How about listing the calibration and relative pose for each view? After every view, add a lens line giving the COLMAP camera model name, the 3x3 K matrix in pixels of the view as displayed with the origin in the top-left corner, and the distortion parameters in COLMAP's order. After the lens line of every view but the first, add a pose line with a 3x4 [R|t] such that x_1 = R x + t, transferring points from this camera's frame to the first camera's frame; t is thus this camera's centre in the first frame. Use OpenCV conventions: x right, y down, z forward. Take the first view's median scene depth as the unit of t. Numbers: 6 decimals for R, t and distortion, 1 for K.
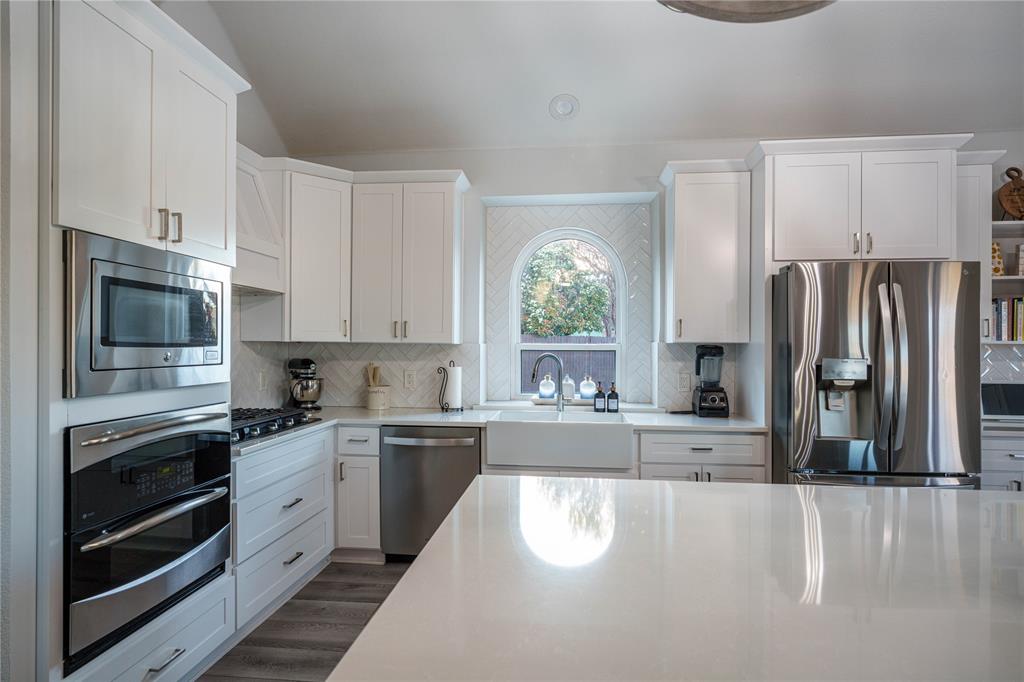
lens RADIAL K [[555.3, 0, 511.2], [0, 555.3, 348.5], [0, 0, 1]] dist [-0.006057, 0.003318]
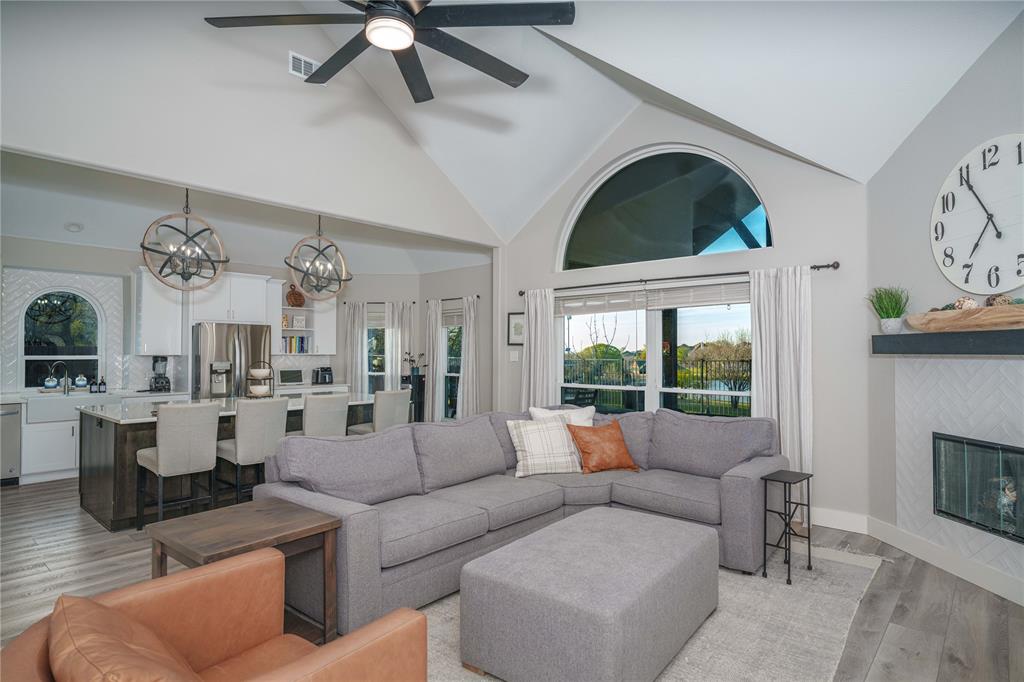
lens RADIAL K [[555.3, 0, 510.7], [0, 555.3, 339.7], [0, 0, 1]] dist [-0.006057, 0.003318]
pose [[0.577016, 0.014698, 0.816601, -0.564126], [0.007606, 0.999698, -0.023368, -0.009235], [-0.816698, 0.019695, 0.576730, -1.230463]]
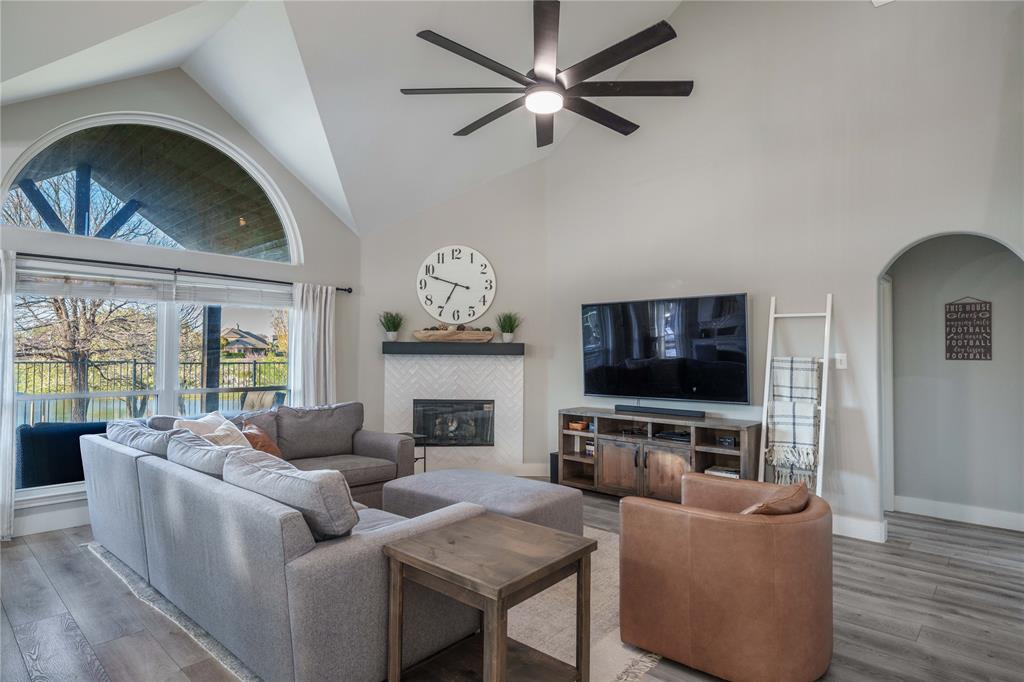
lens RADIAL K [[555.3, 0, 511.2], [0, 555.3, 340.8], [0, 0, 1]] dist [-0.006057, 0.003318]
pose [[-0.808072, 0.003970, 0.589070, -0.568133], [-0.008232, 0.999804, -0.018031, -0.013930], [-0.589026, -0.019420, -0.807881, -0.006802]]
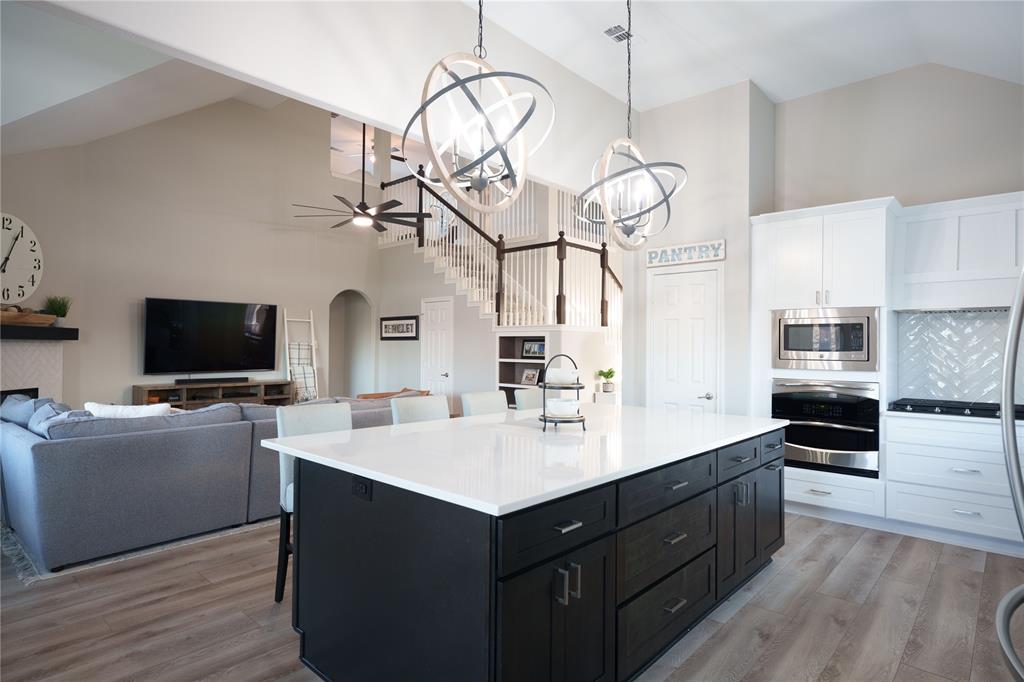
lens RADIAL K [[555.3, 0, 505.0], [0, 555.3, 341.0], [0, 0, 1]] dist [-0.006057, 0.003318]
pose [[-0.590114, -0.018021, -0.807118, 1.072395], [-0.015500, 0.999819, -0.010991, 0.000764], [0.807171, 0.006024, -0.590287, 0.715066]]
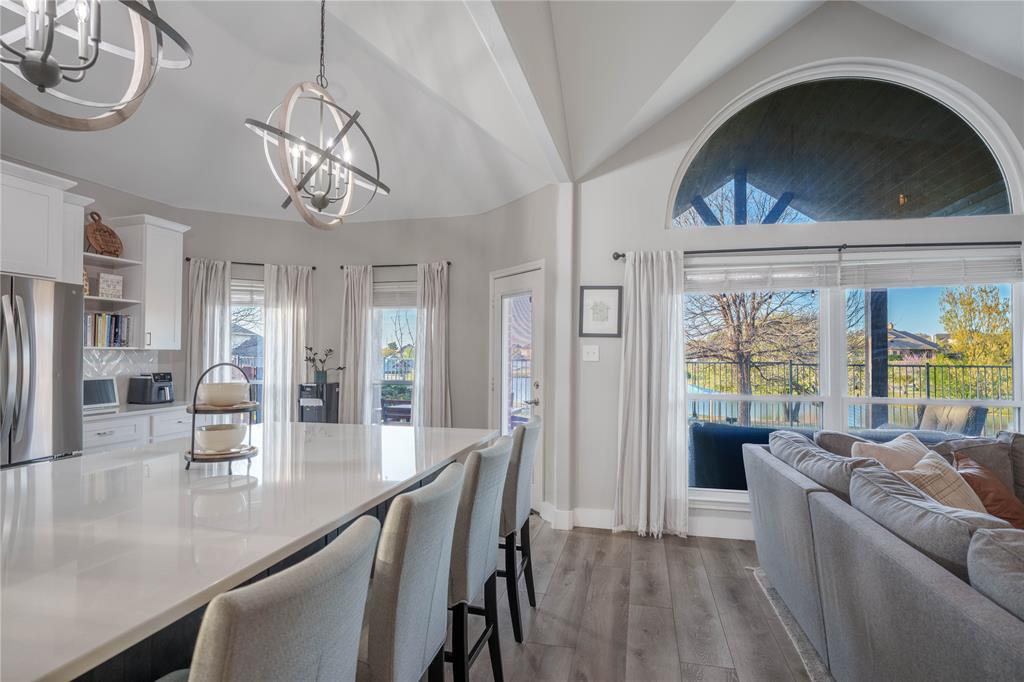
lens RADIAL K [[555.3, 0, 511.9], [0, 555.3, 341.1], [0, 0, 1]] dist [-0.006057, 0.003318]
pose [[0.116680, 0.016968, 0.993025, -0.244879], [0.001062, 0.999851, -0.017209, -0.003100], [-0.993169, 0.003062, 0.116645, -0.106669]]
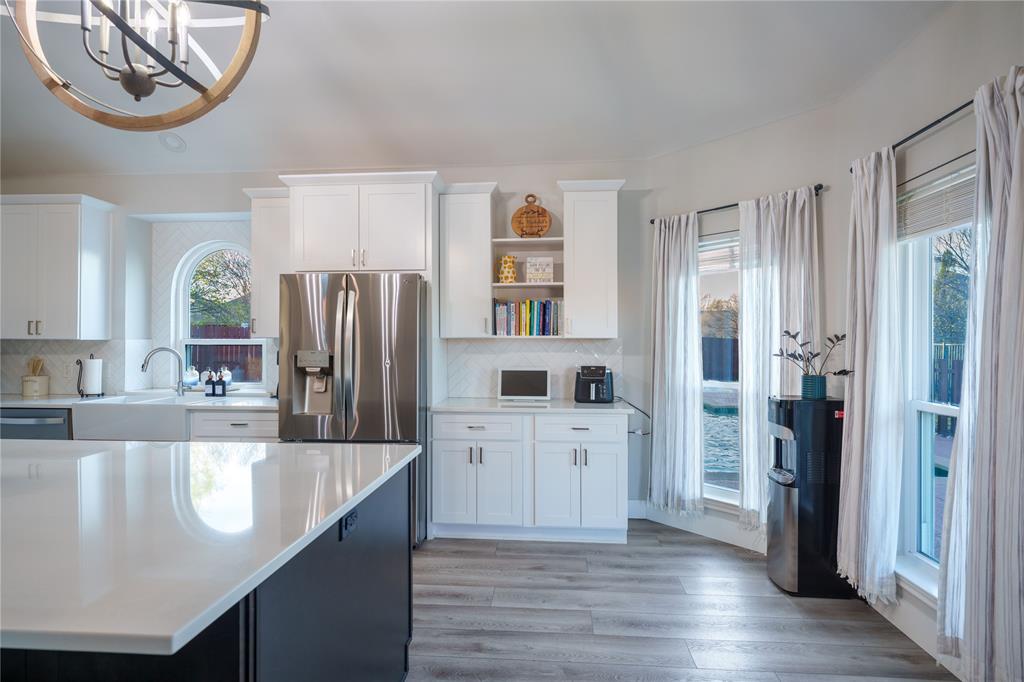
lens RADIAL K [[555.3, 0, 509.4], [0, 555.3, 337.5], [0, 0, 1]] dist [-0.006057, 0.003318]
pose [[0.999659, -0.003631, 0.025854, 0.804081], [0.003934, 0.999924, -0.011700, 0.004614], [-0.025809, 0.011798, 0.999597, -0.216392]]
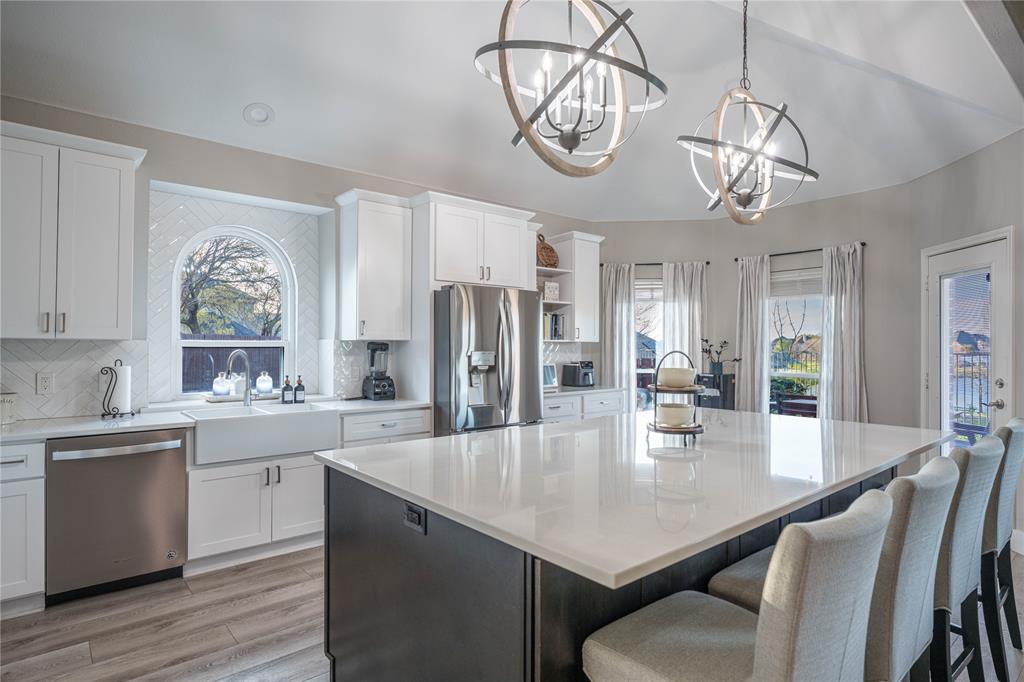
lens RADIAL K [[555.3, 0, 508.0], [0, 555.3, 341.3], [0, 0, 1]] dist [-0.006057, 0.003318]
pose [[0.688111, 0.002539, 0.725601, -0.341851], [0.003713, 0.999968, -0.007020, 0.001925], [-0.725596, 0.007524, 0.688080, -0.056514]]
